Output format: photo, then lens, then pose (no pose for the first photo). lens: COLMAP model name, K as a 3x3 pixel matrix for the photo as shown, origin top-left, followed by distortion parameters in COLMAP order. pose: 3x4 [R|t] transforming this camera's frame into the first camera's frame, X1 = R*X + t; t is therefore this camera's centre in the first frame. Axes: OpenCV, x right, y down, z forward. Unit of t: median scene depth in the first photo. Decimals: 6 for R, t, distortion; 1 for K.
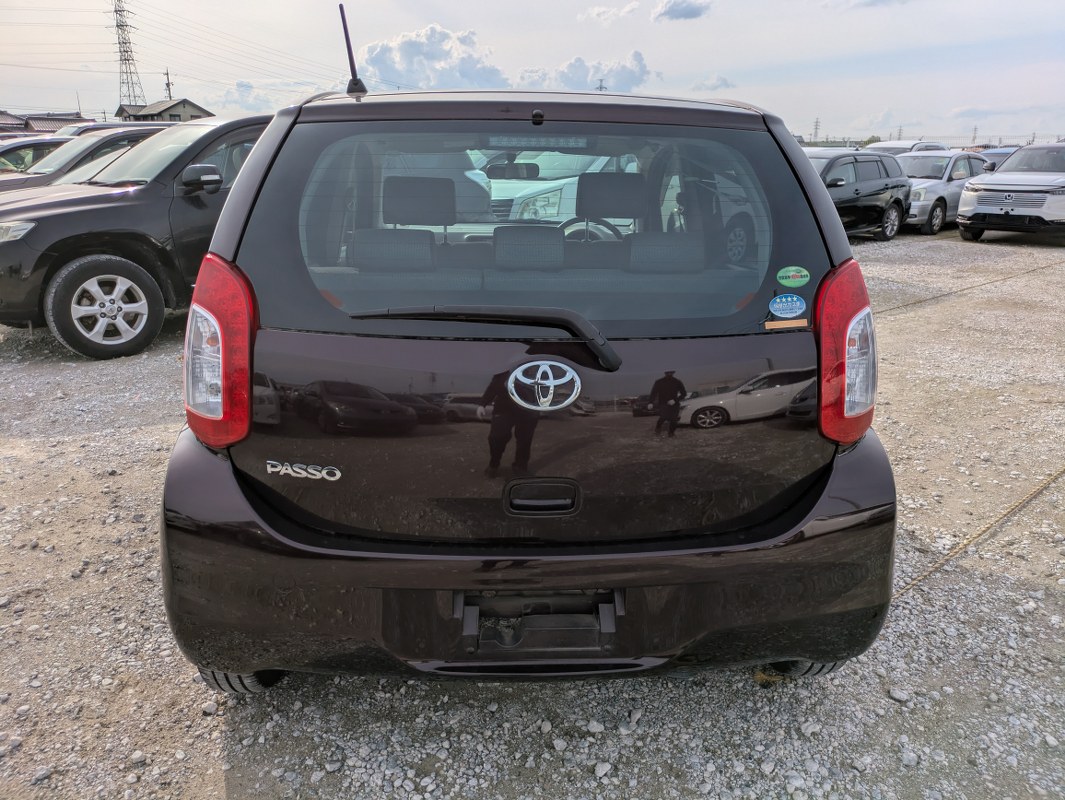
lens RADIAL K [[831.5, 0, 527.9], [0, 831.5, 383.4], [0, 0, 1]] dist [0.035959, -0.002973]
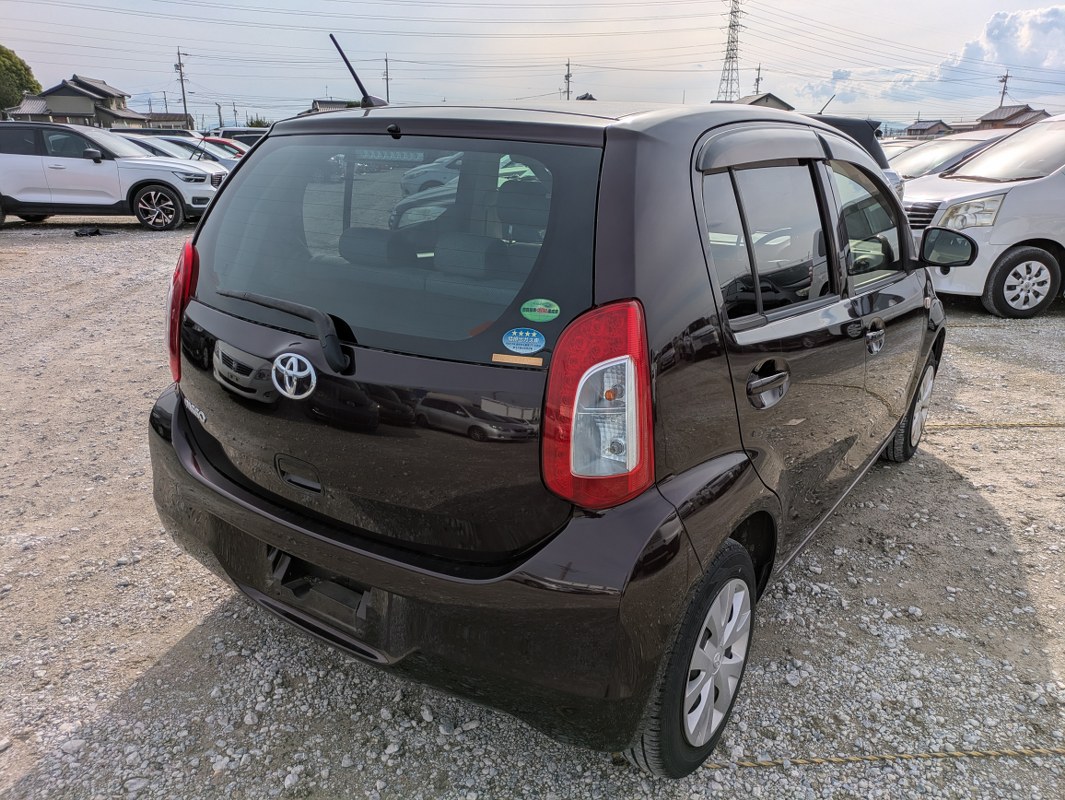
lens RADIAL K [[831.5, 0, 562.0], [0, 831.5, 402.1], [0, 0, 1]] dist [0.035959, -0.002973]
pose [[0.784520, 0.189681, -0.590380, 0.361155], [-0.170818, 0.981338, 0.088301, -0.046052], [0.596112, 0.031573, 0.802281, 0.117669]]
